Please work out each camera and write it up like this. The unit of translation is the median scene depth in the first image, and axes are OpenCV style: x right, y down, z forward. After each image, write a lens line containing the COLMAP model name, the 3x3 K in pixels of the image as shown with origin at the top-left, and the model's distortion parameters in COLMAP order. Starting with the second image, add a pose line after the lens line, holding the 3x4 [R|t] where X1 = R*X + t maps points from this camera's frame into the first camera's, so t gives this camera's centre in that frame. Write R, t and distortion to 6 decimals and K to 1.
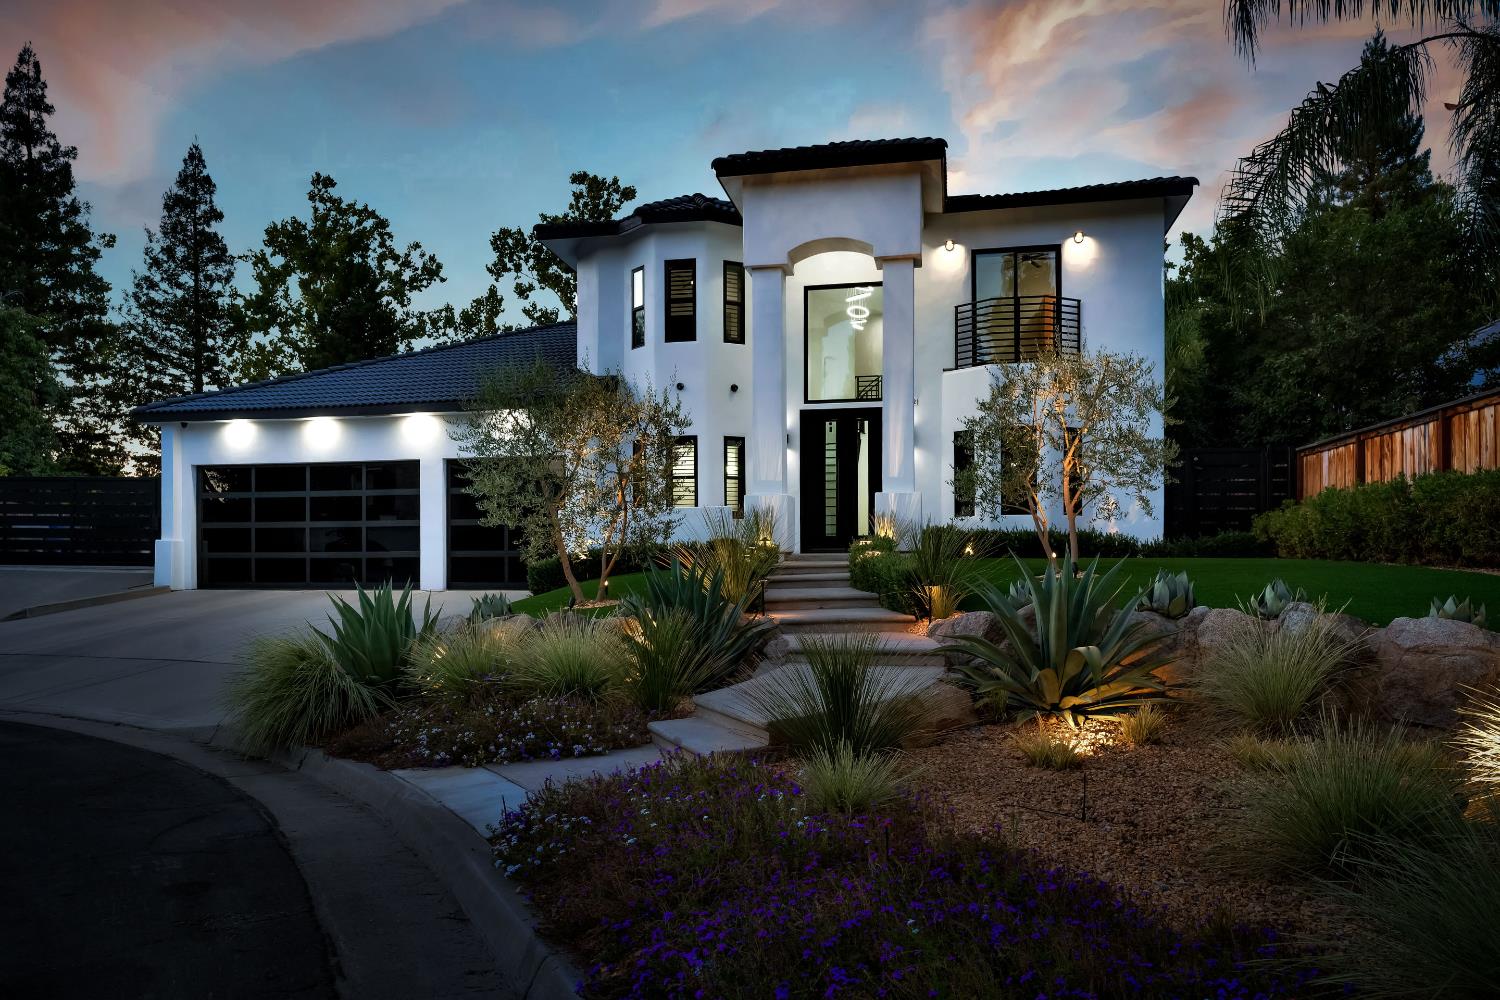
lens RADIAL K [[1018.2, 0, 758.1], [0, 1018.2, 572.3], [0, 0, 1]] dist [0.011213, -0.006550]
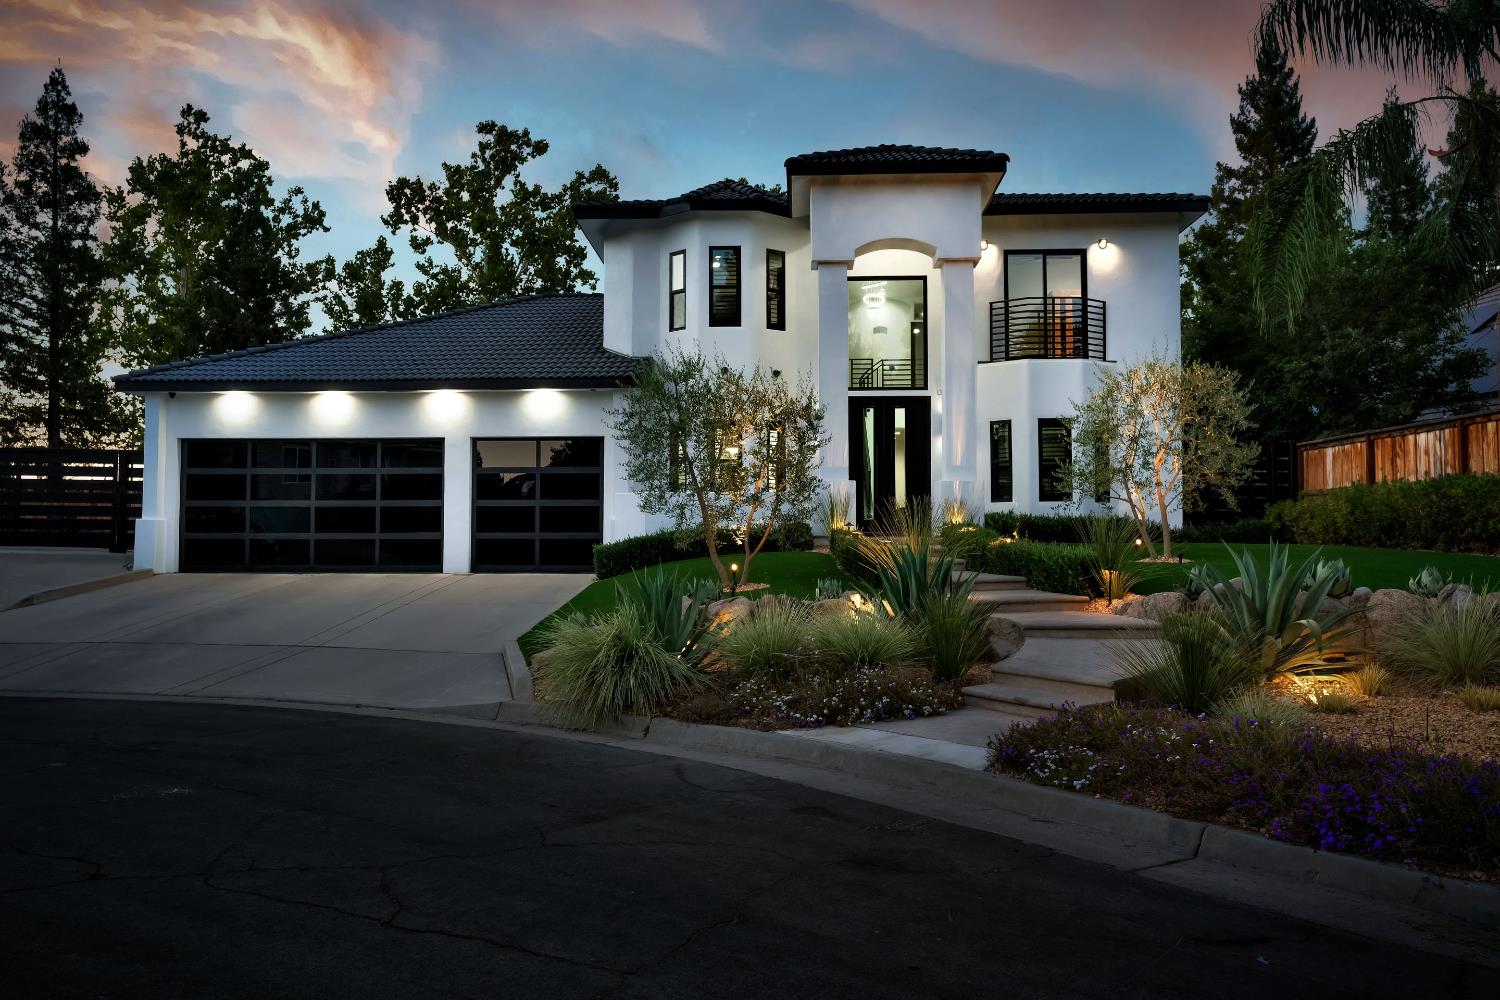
lens RADIAL K [[1138.7, 0, 753.7], [0, 1138.7, 496.3], [0, 0, 1]] dist [0.006104, 0.008871]
pose [[0.987951, 0.009275, 0.154488, -0.210693], [-0.001732, 0.998803, -0.048888, -0.003307], [-0.154756, 0.048032, 0.986784, -0.103778]]
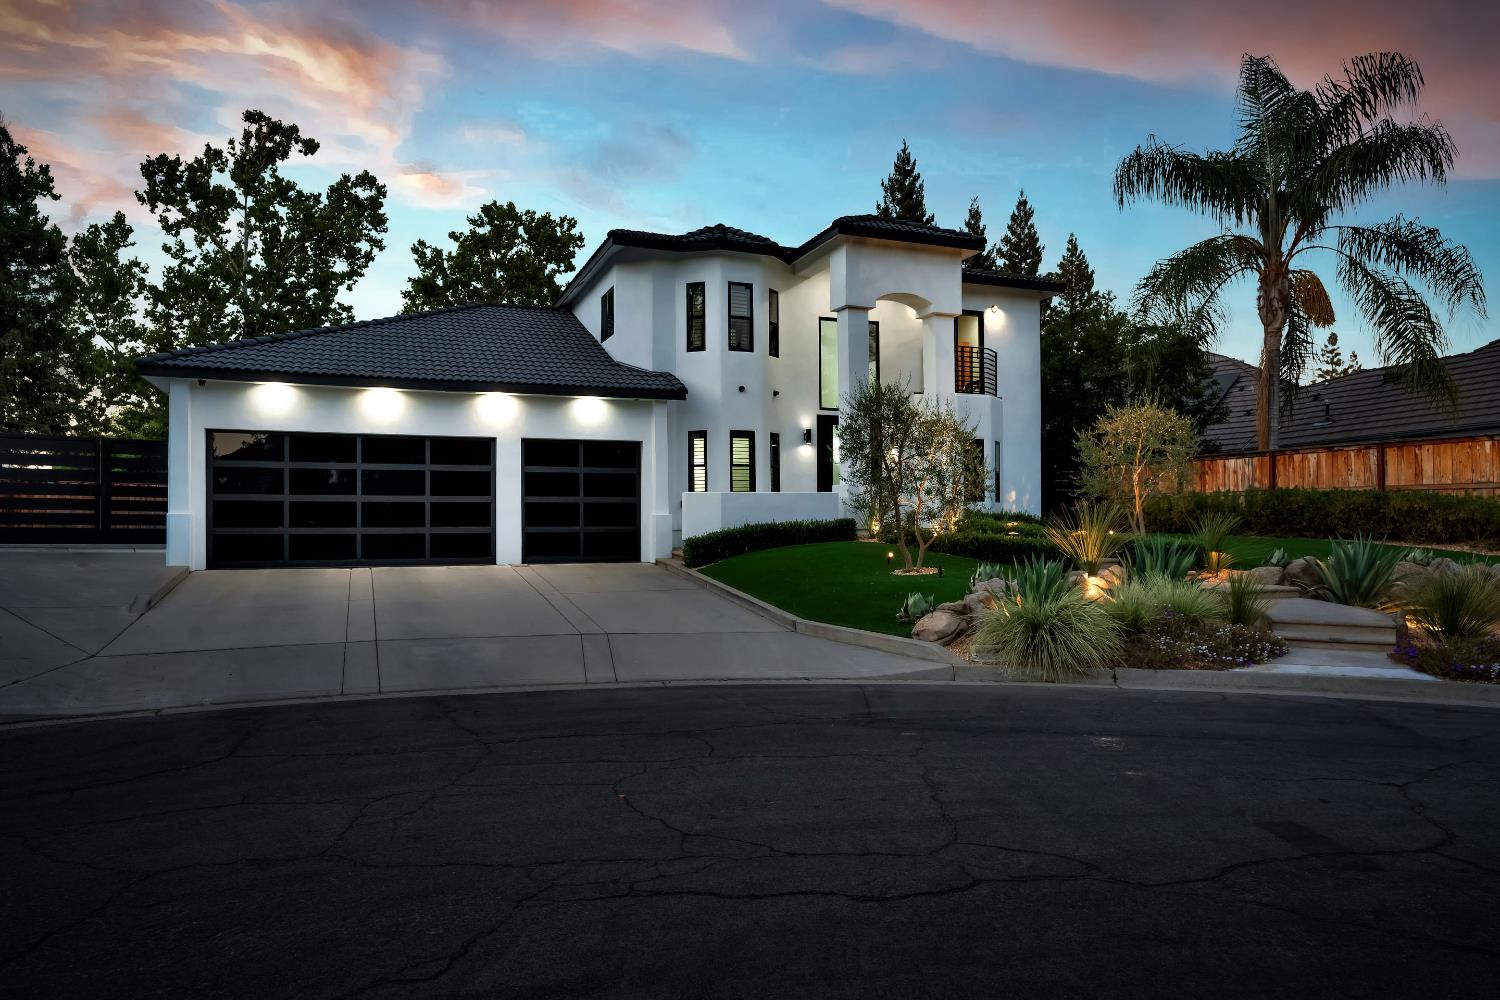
lens RADIAL K [[993.0, 0, 744.2], [0, 993.0, 510.7], [0, 0, 1]] dist [0.001344, 0.014964]
pose [[0.834420, 0.009292, 0.551051, -0.678442], [0.006887, 0.999604, -0.027285, -0.008268], [-0.551086, 0.026562, 0.834026, 0.033370]]
